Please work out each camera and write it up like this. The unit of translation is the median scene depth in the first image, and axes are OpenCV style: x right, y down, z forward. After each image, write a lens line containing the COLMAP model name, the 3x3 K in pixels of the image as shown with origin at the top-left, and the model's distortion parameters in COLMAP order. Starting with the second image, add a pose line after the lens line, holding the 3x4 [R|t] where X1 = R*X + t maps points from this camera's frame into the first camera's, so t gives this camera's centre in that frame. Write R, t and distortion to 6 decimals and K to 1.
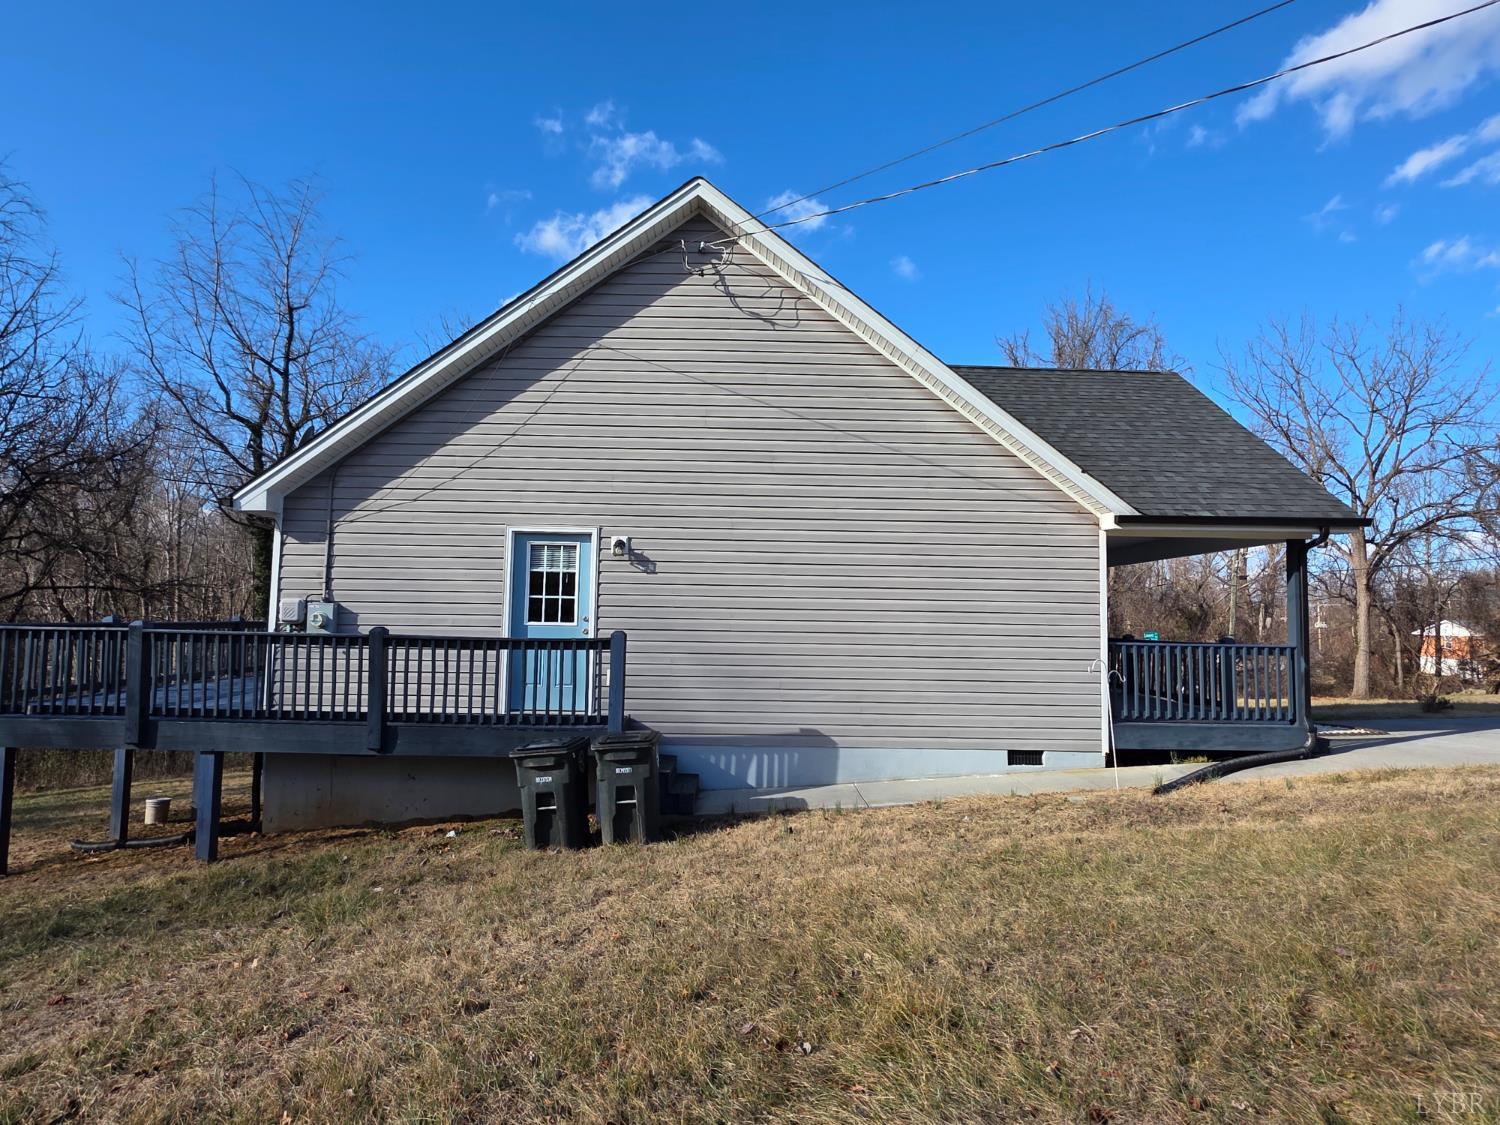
lens RADIAL K [[819.5, 0, 750.4], [0, 819.5, 558.9], [0, 0, 1]] dist [0.004503, 0.001857]
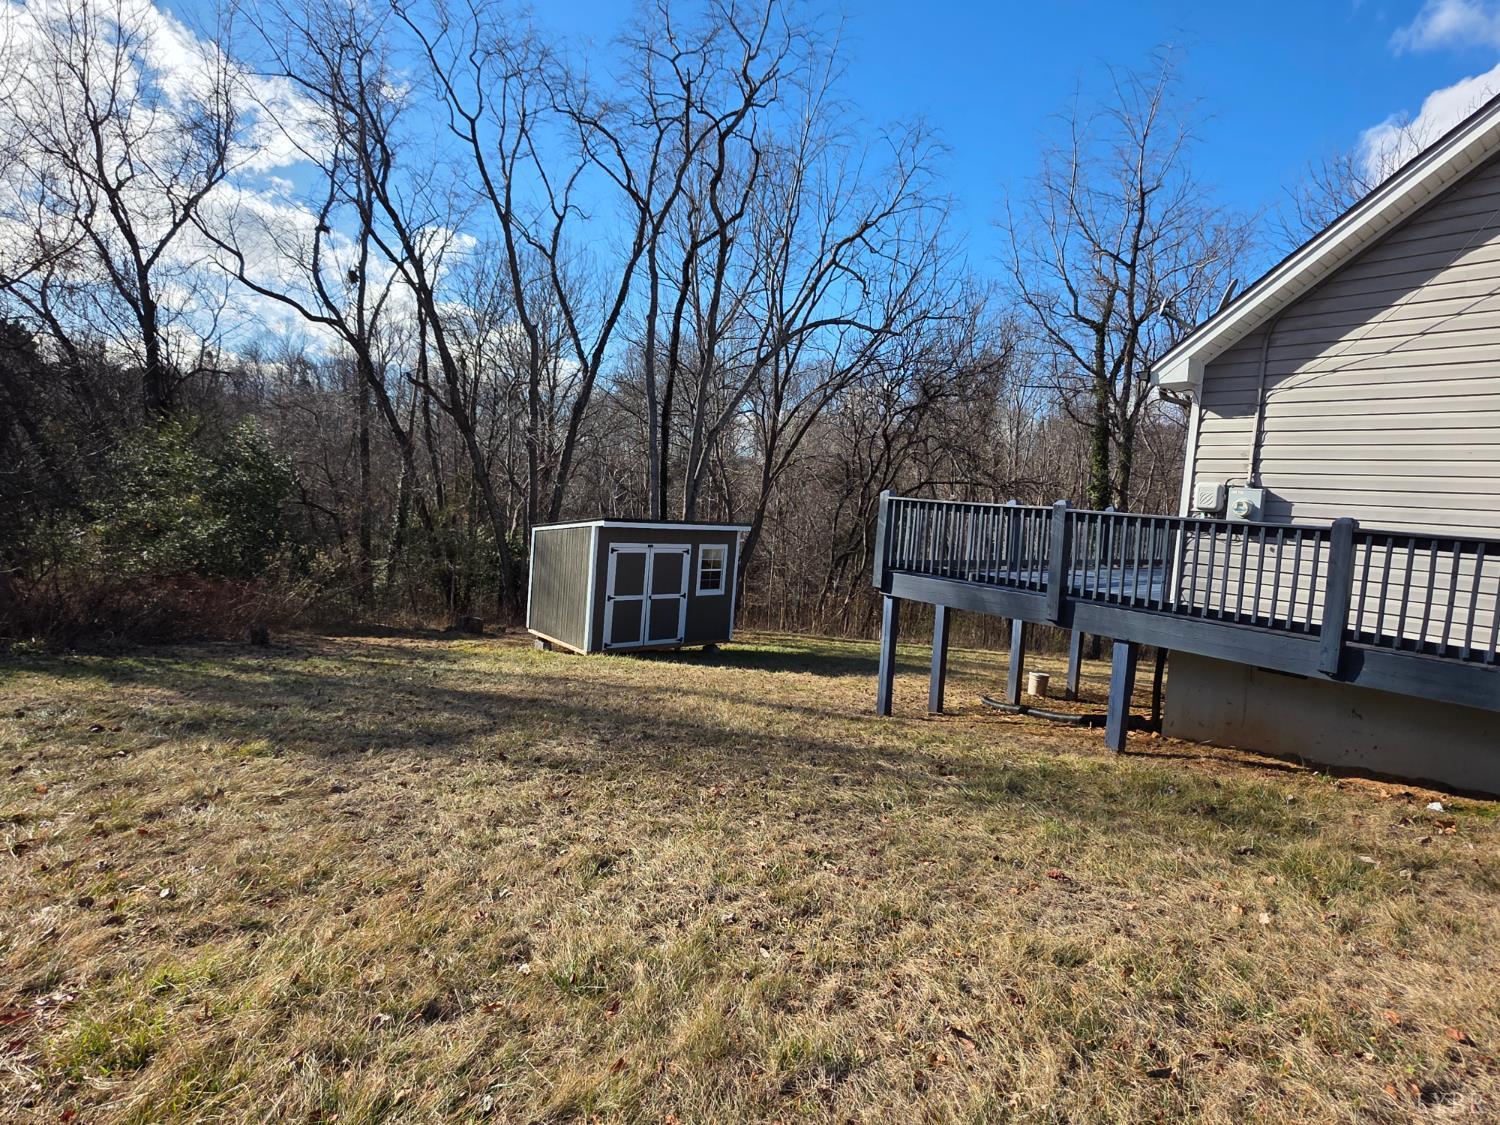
lens RADIAL K [[838.6, 0, 750.0], [0, 838.6, 562.5], [0, 0, 1]] dist [-0.003715, 0.000341]
pose [[0.610985, 0.091654, -0.786319, -0.151916], [0.002444, 0.993052, 0.117650, 0.026864], [0.791638, -0.073804, 0.606516, 0.070878]]
